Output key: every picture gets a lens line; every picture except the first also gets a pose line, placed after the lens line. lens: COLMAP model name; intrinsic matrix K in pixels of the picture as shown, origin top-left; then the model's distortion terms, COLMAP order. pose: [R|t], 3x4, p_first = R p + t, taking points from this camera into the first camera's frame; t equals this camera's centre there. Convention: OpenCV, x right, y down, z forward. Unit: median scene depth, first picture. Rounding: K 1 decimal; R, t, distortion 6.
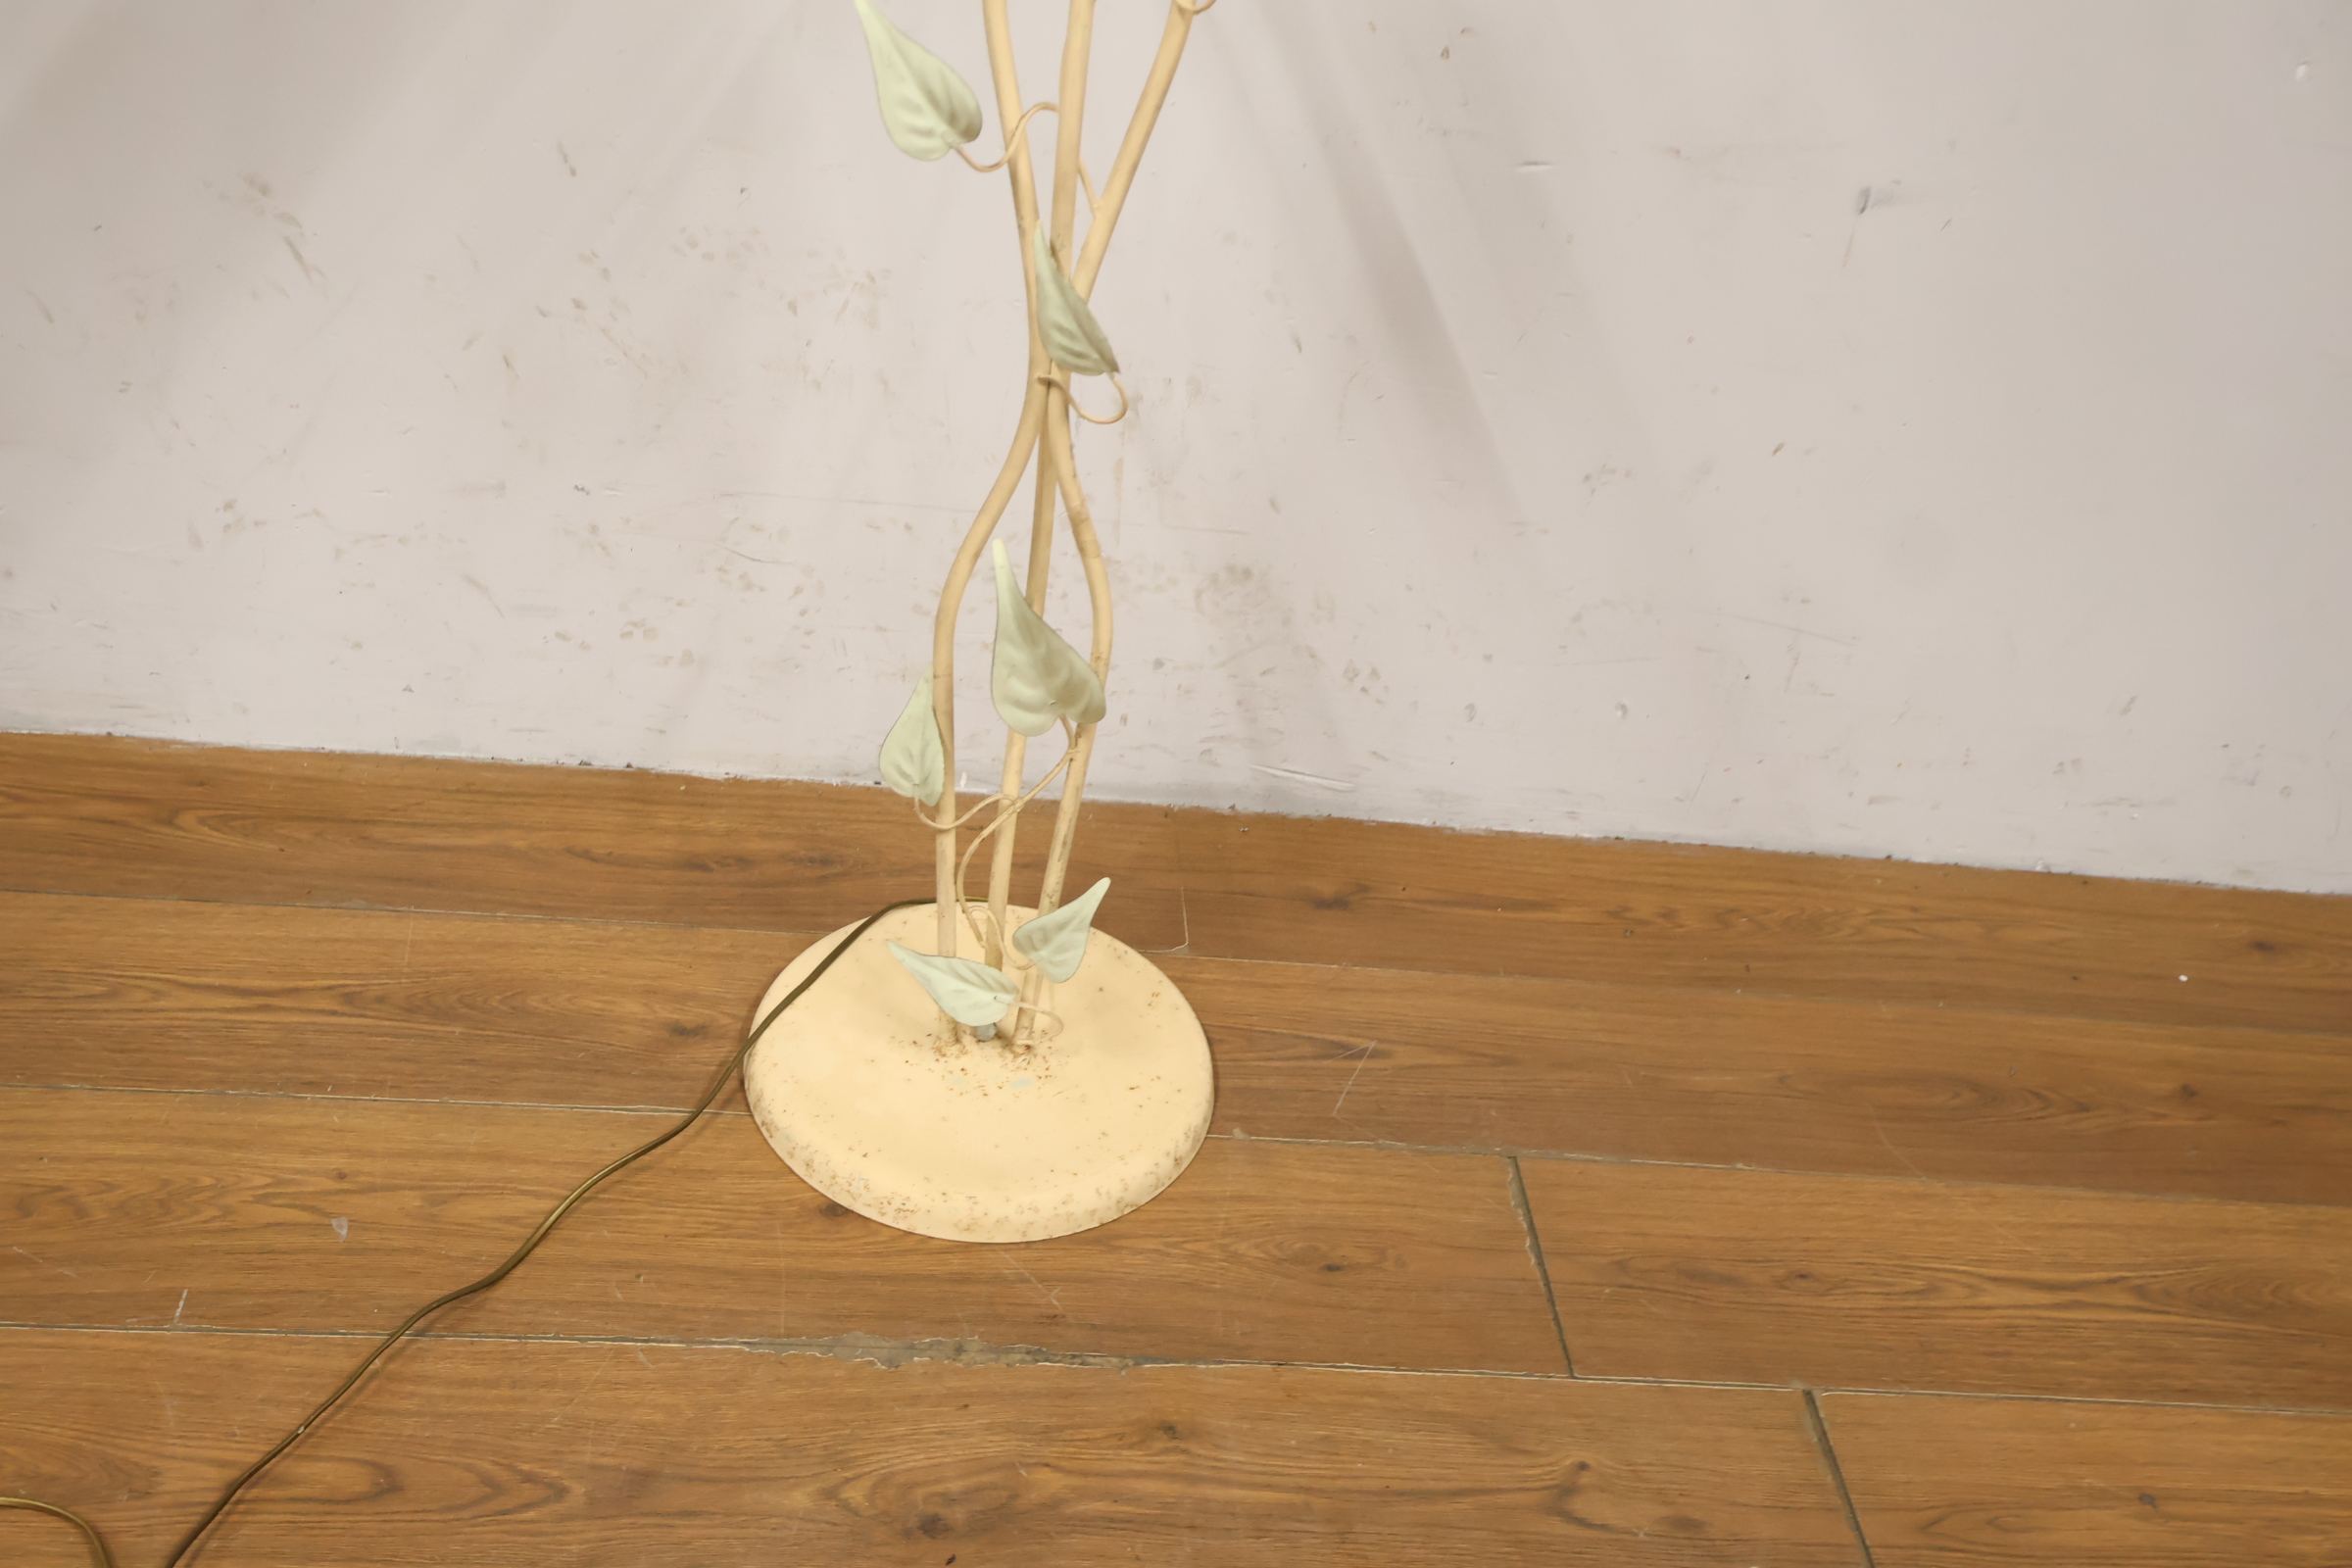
lens RADIAL K [[2230.3, 0, 1161.9], [0, 2230.3, 798.8], [0, 0, 1]] dist [-0.001503, 0.000000]
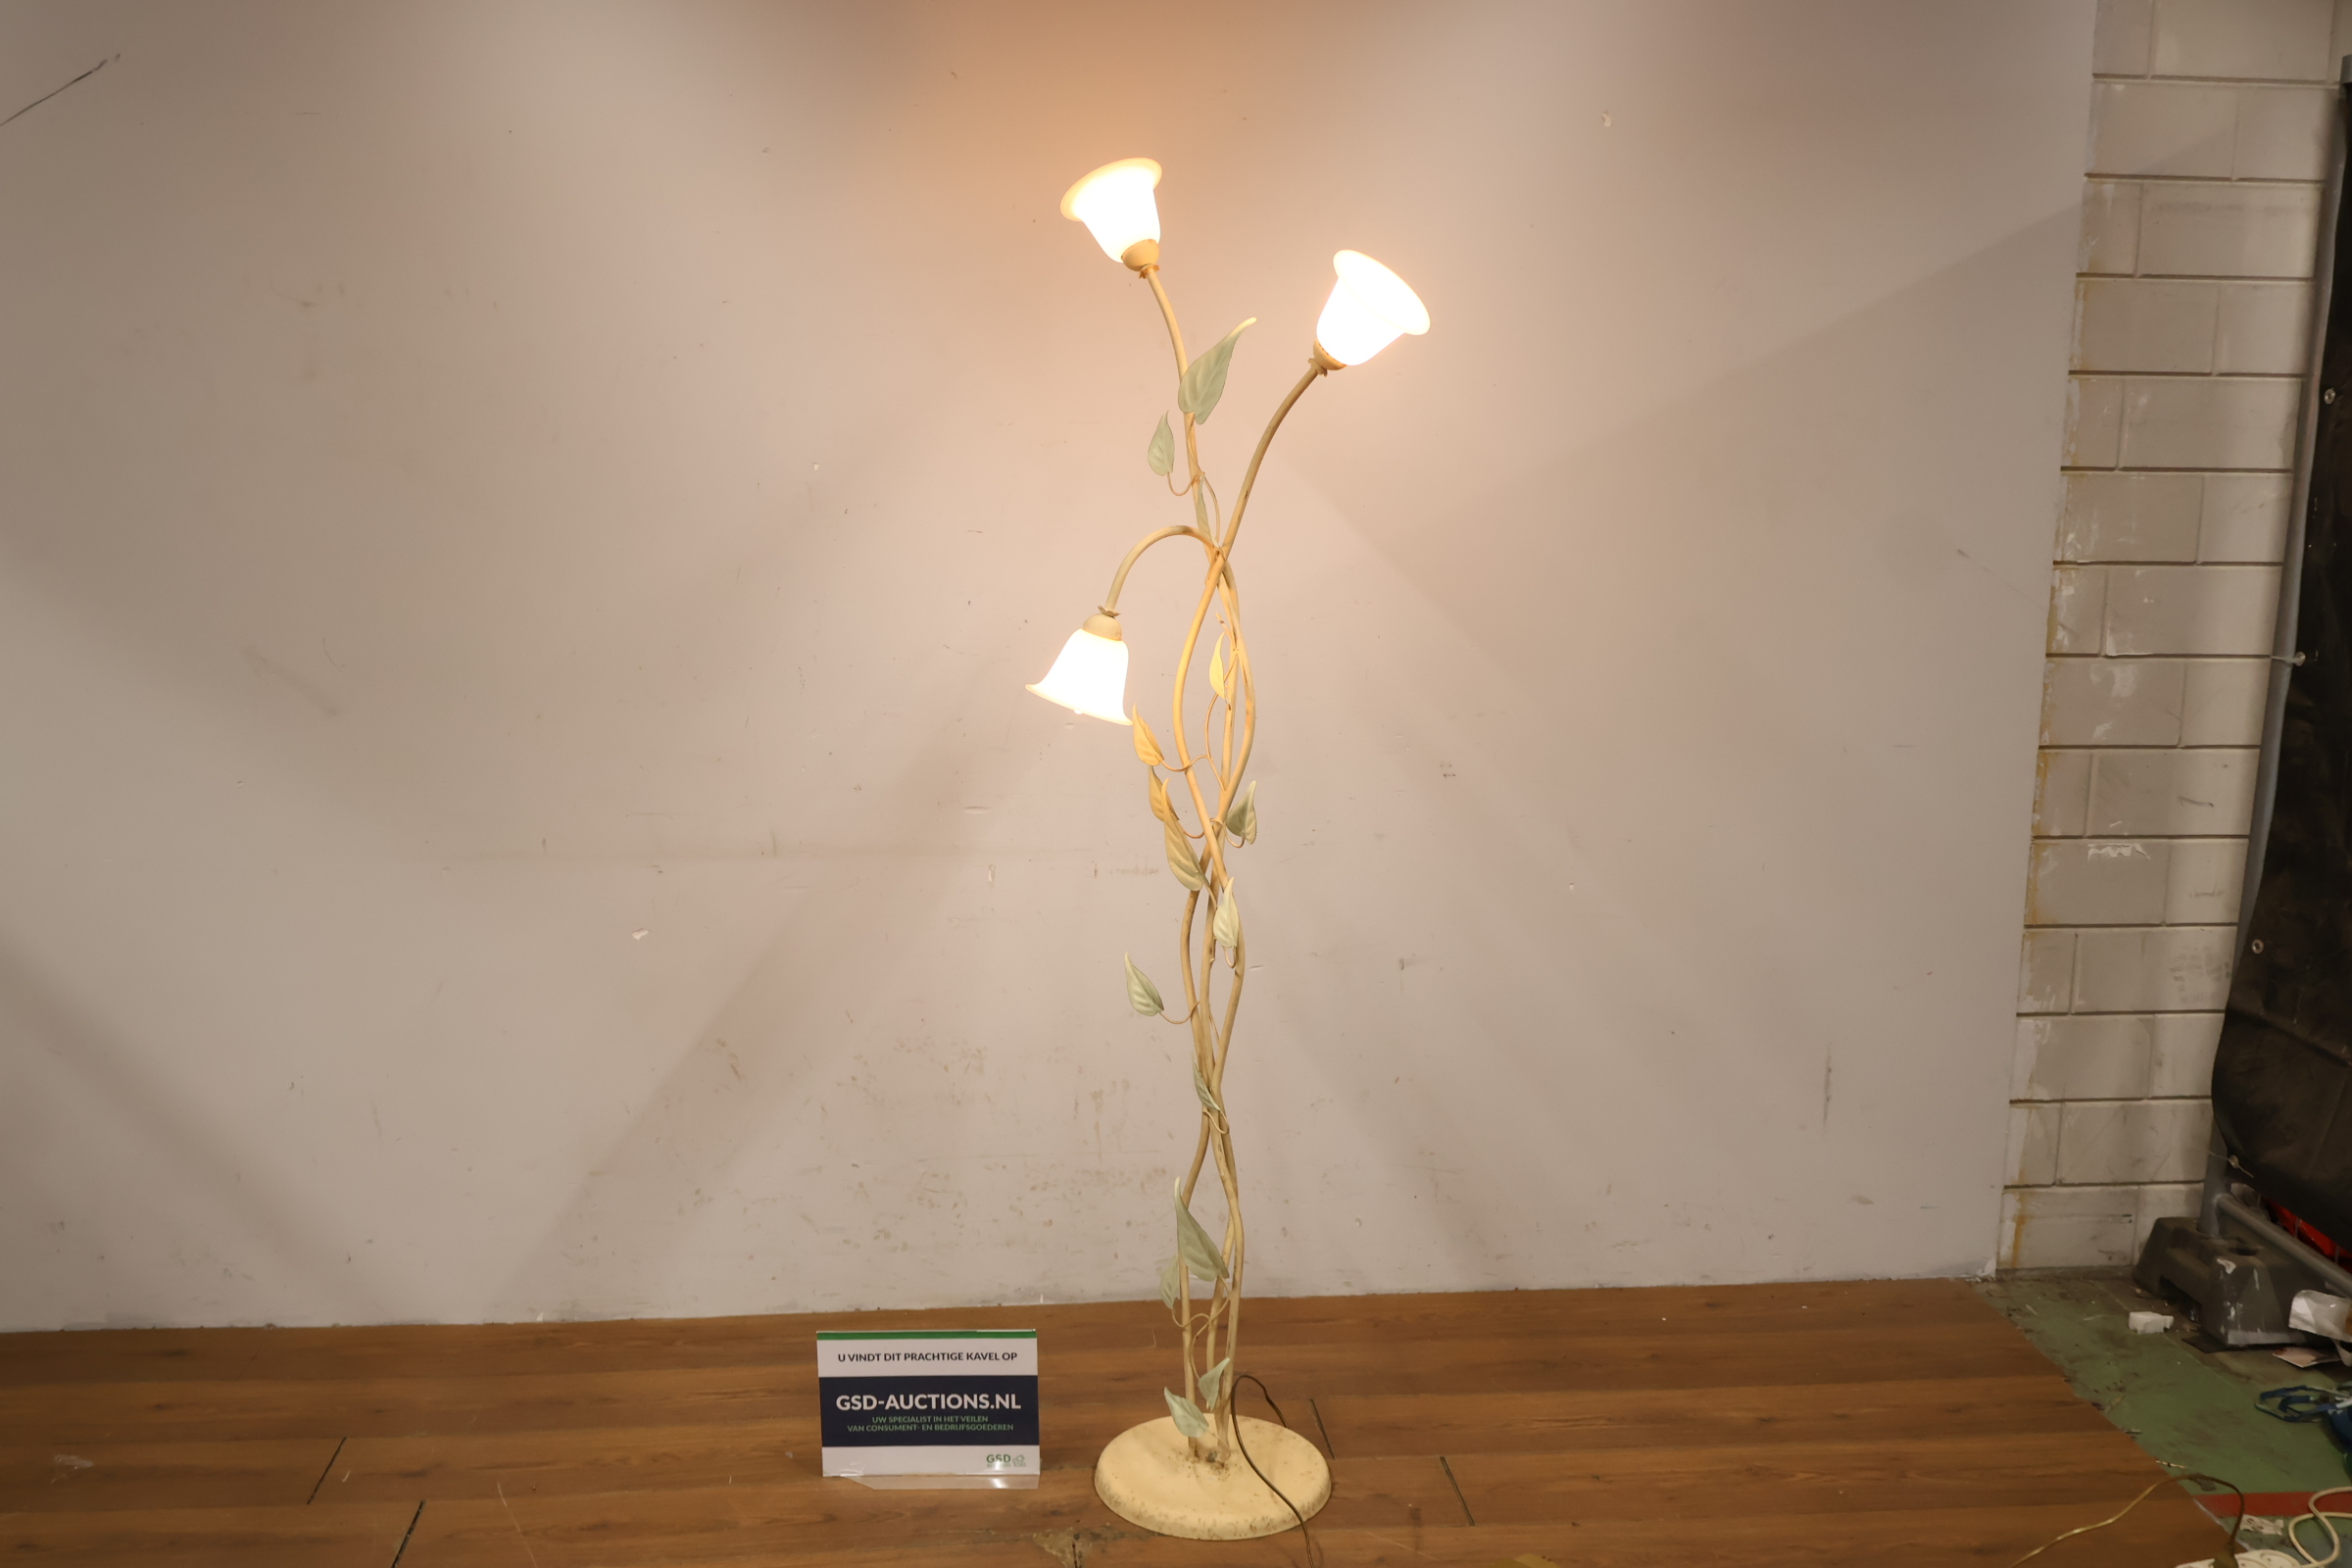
lens RADIAL K [[2230.3, 0, 1166.3], [0, 2230.3, 773.3], [0, 0, 1]] dist [-0.001503, 0.000000]
pose [[0.991276, -0.131376, 0.010567, 0.074947], [0.122662, 0.890249, -0.438647, 0.543497], [0.048220, 0.436116, 0.898597, -1.183874]]
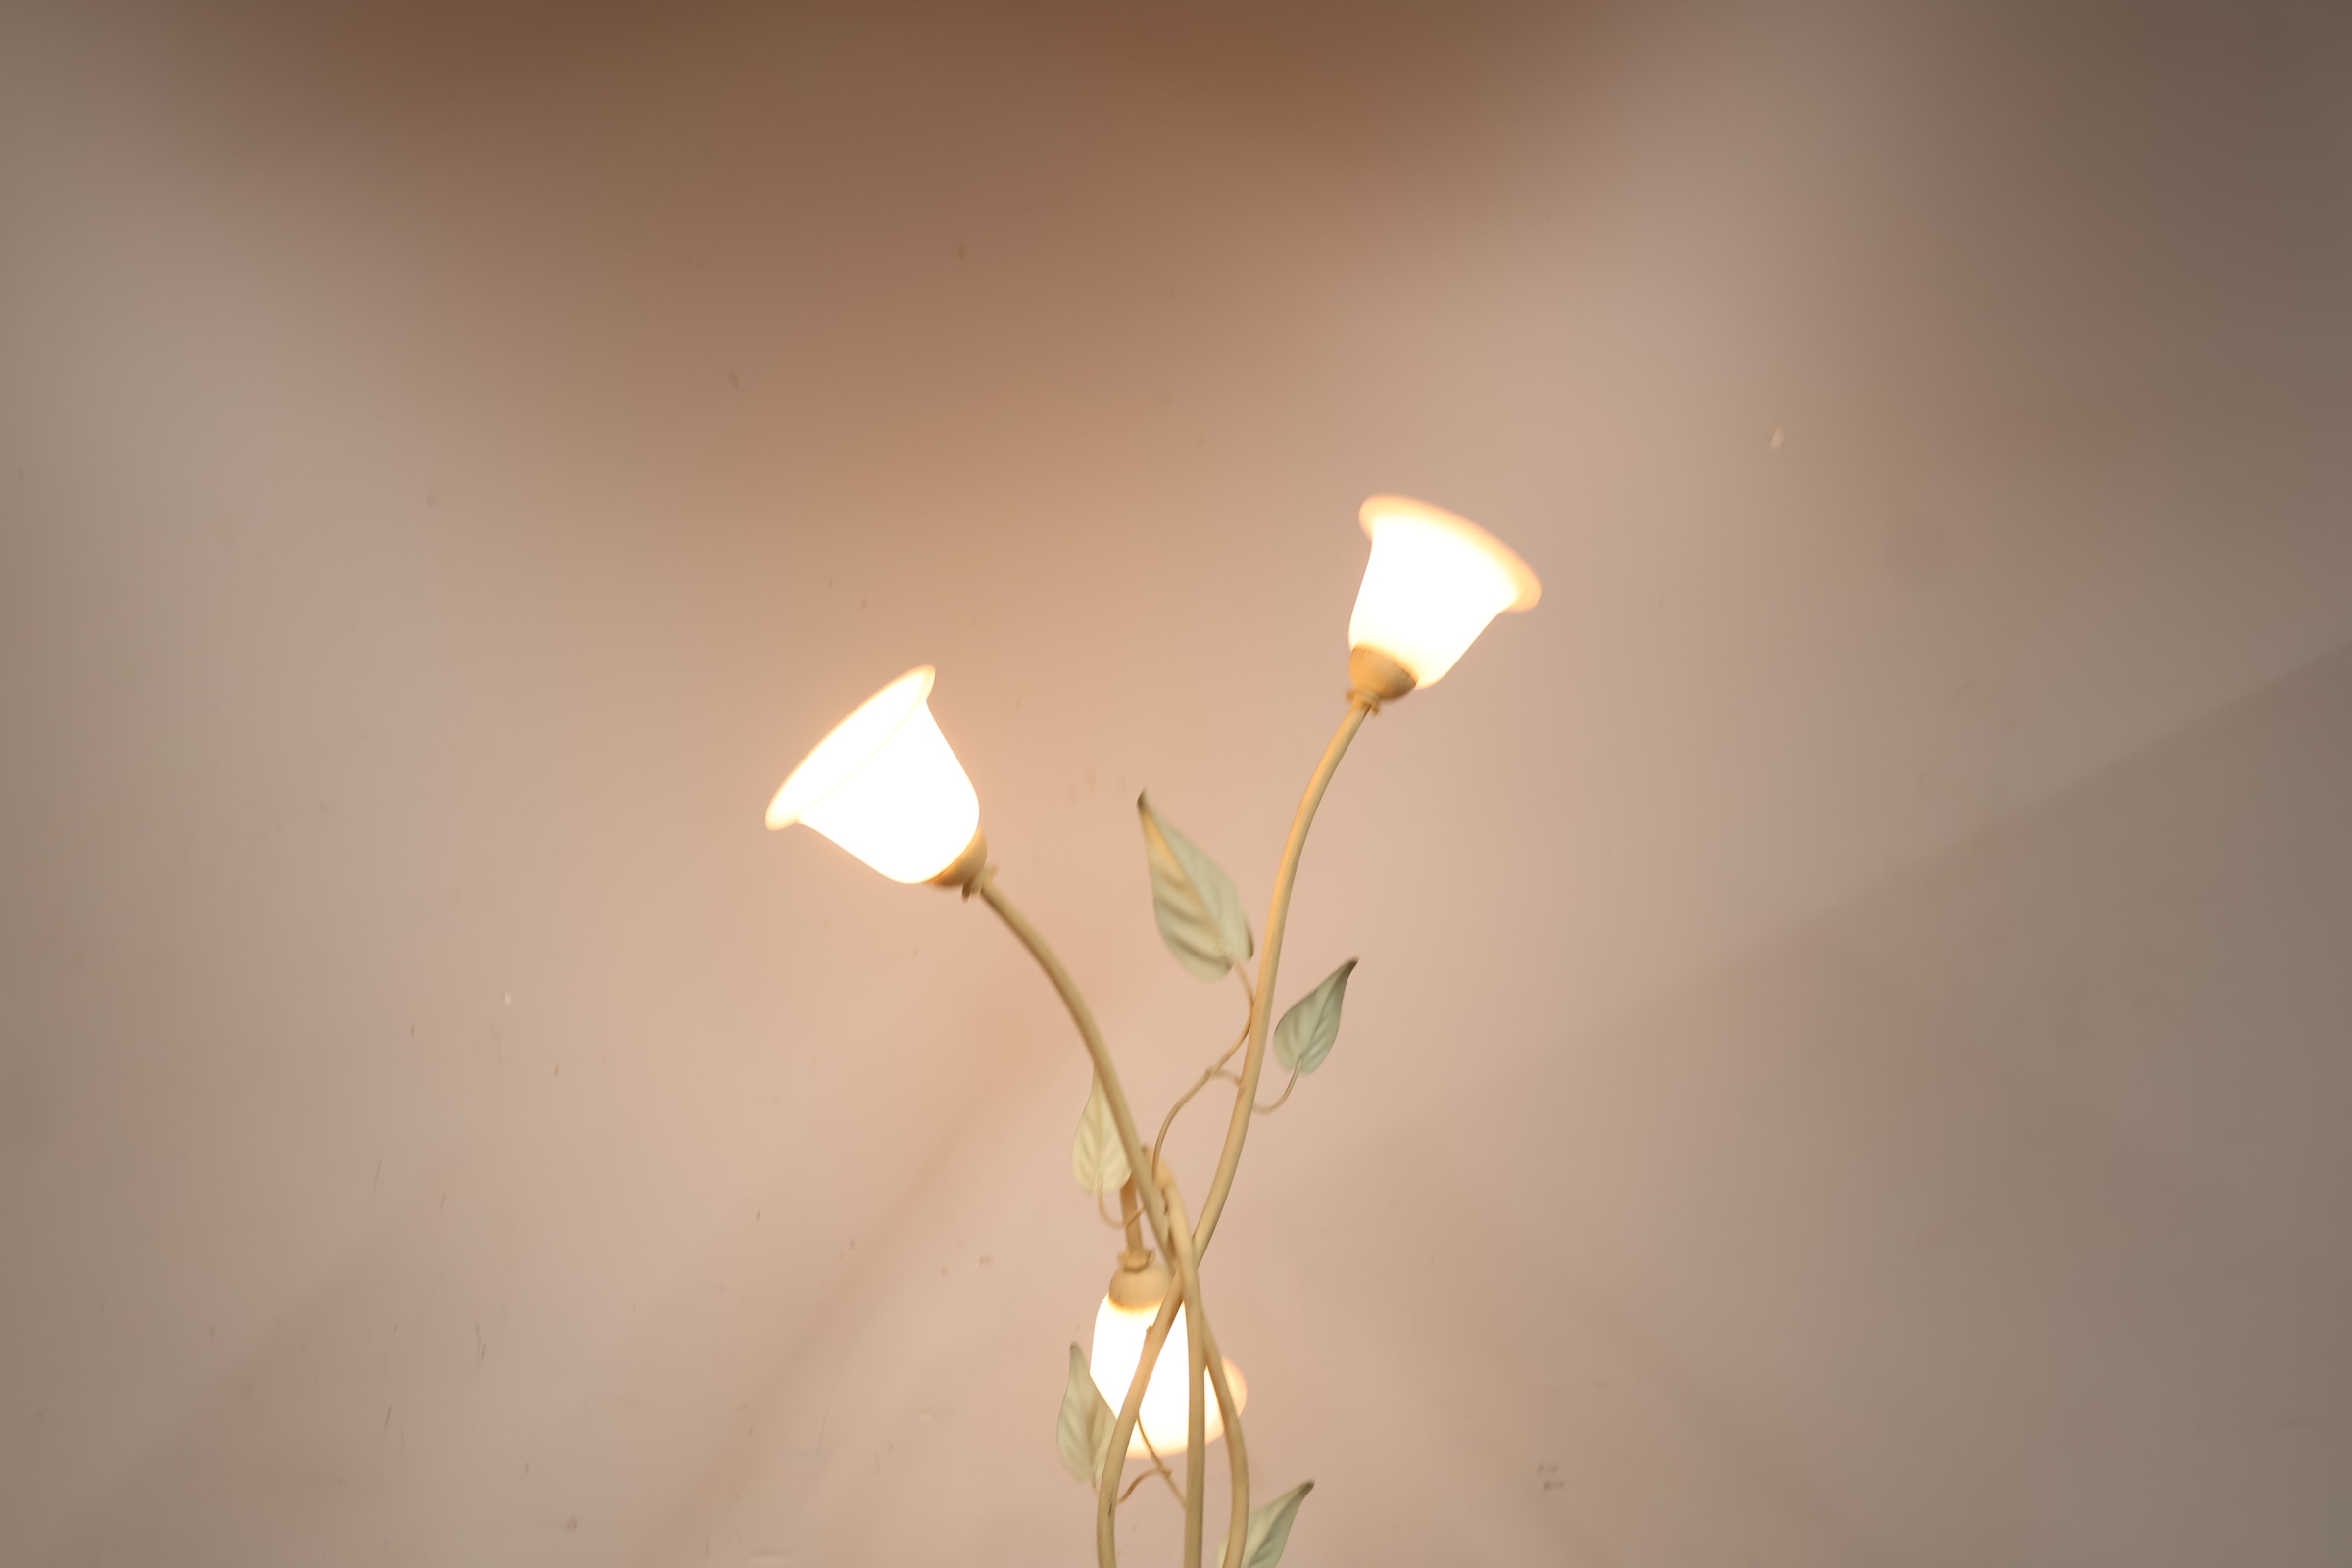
lens RADIAL K [[2944.4, 0, 1221.3], [0, 2944.4, 844.5], [0, 0, 1]] dist [0.010084, 0.000000]
pose [[0.989704, -0.140372, 0.027957, 0.186277], [0.131367, 0.813334, -0.566771, 0.263780], [0.056821, 0.564608, 0.823401, -0.858197]]
